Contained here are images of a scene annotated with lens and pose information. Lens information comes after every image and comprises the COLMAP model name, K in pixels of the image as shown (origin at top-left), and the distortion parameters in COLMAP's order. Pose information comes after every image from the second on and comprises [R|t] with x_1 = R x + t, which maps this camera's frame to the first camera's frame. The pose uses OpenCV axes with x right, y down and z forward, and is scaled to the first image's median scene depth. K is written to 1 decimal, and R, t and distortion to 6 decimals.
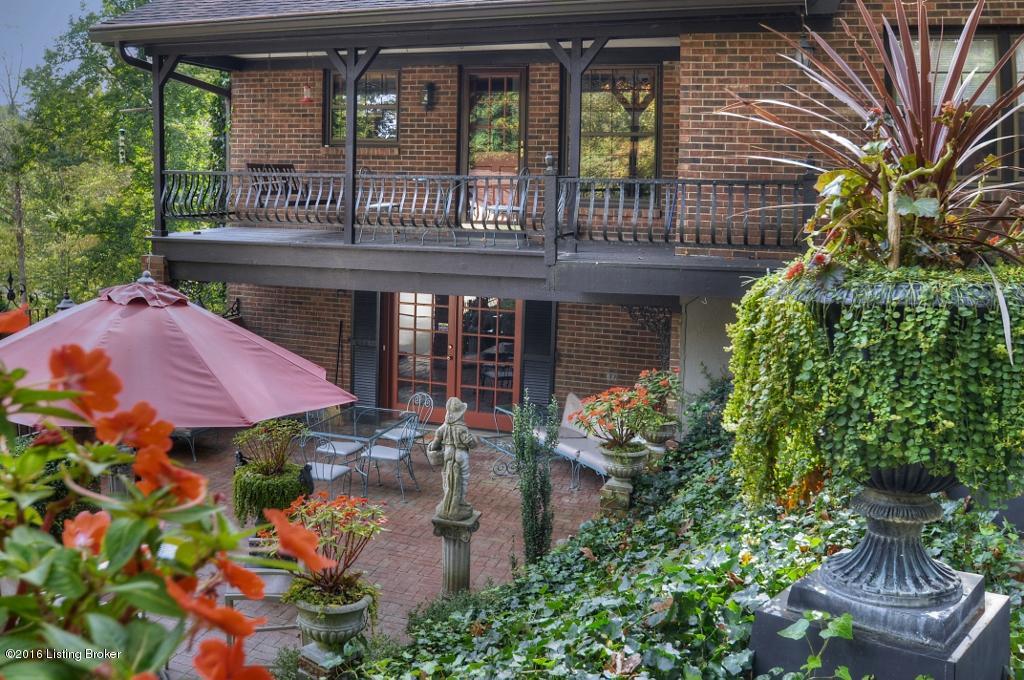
lens RADIAL K [[809.4, 0, 511.1], [0, 809.4, 284.0], [0, 0, 1]] dist [-0.047902, -0.002024]
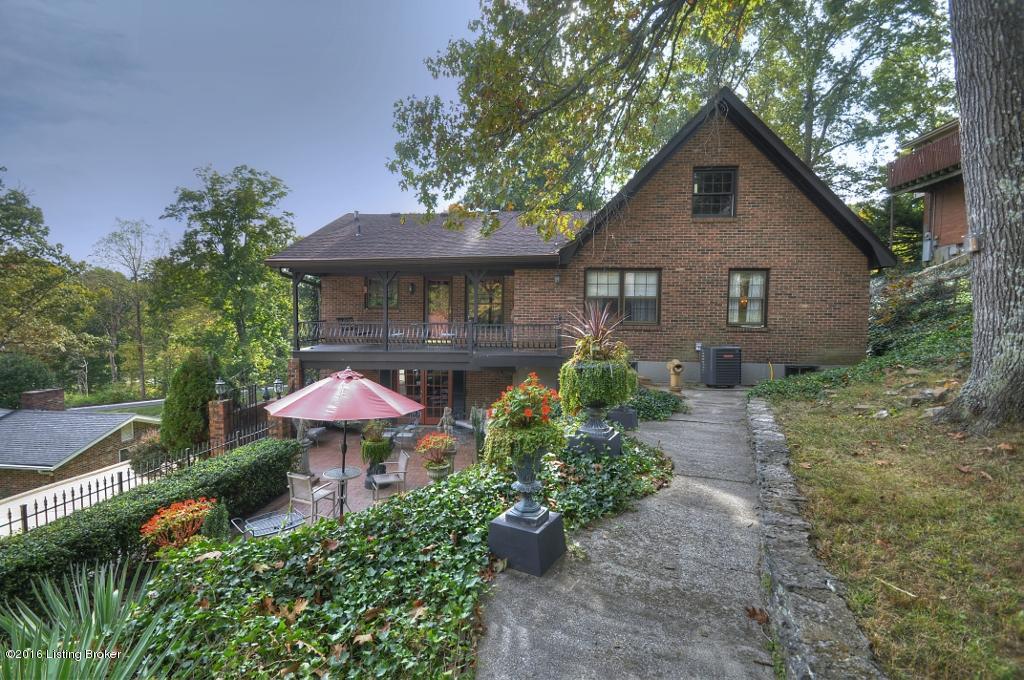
lens RADIAL K [[455.2, 0, 511.1], [0, 455.2, 332.3], [0, 0, 1]] dist [0.000456, 0.000157]
pose [[0.961705, -0.025475, 0.272899, -0.199598], [0.041203, 0.997794, -0.052059, -0.017722], [-0.270970, 0.061310, 0.960633, -0.411582]]
